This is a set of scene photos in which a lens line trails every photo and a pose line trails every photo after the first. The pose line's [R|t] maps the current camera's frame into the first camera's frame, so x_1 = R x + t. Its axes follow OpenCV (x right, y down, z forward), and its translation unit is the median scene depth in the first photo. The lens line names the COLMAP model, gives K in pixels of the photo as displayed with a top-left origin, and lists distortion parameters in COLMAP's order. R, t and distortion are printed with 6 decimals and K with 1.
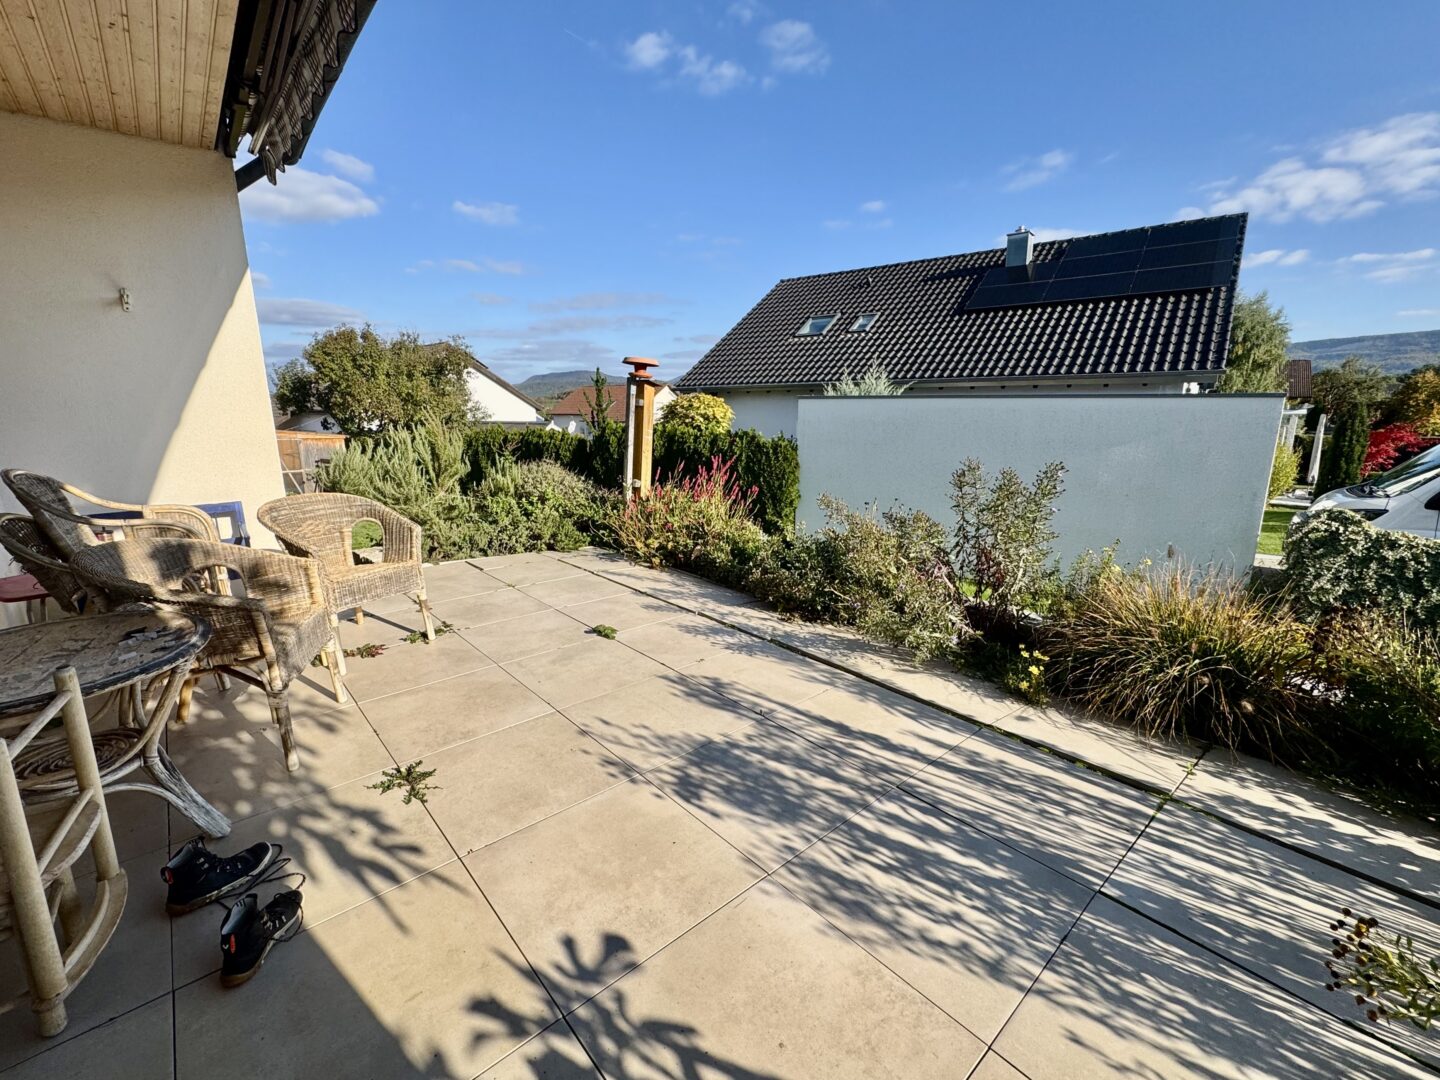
lens RADIAL K [[573.6, 0, 712.3], [0, 573.6, 530.2], [0, 0, 1]] dist [-0.001692, -0.000465]
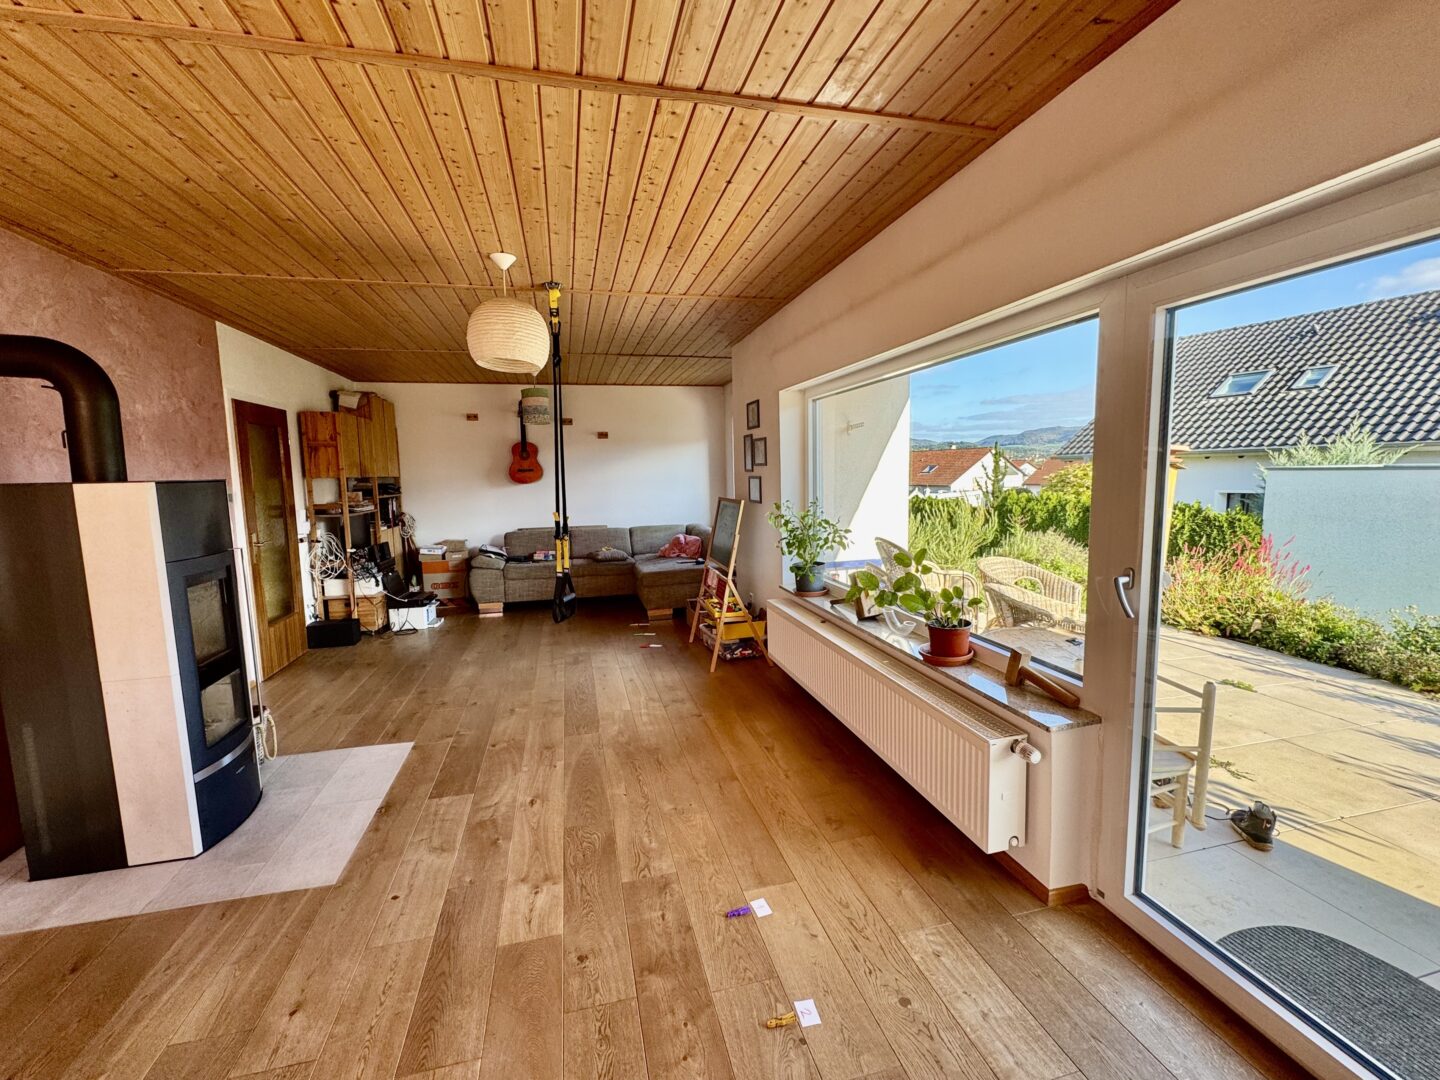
lens RADIAL K [[573.6, 0, 710.4], [0, 573.6, 539.9], [0, 0, 1]] dist [-0.001692, -0.000465]
pose [[0.901156, 0.038478, -0.431784, -0.209737], [-0.076911, 0.994442, -0.071898, 0.015734], [0.426618, 0.098001, 0.899107, -0.166513]]
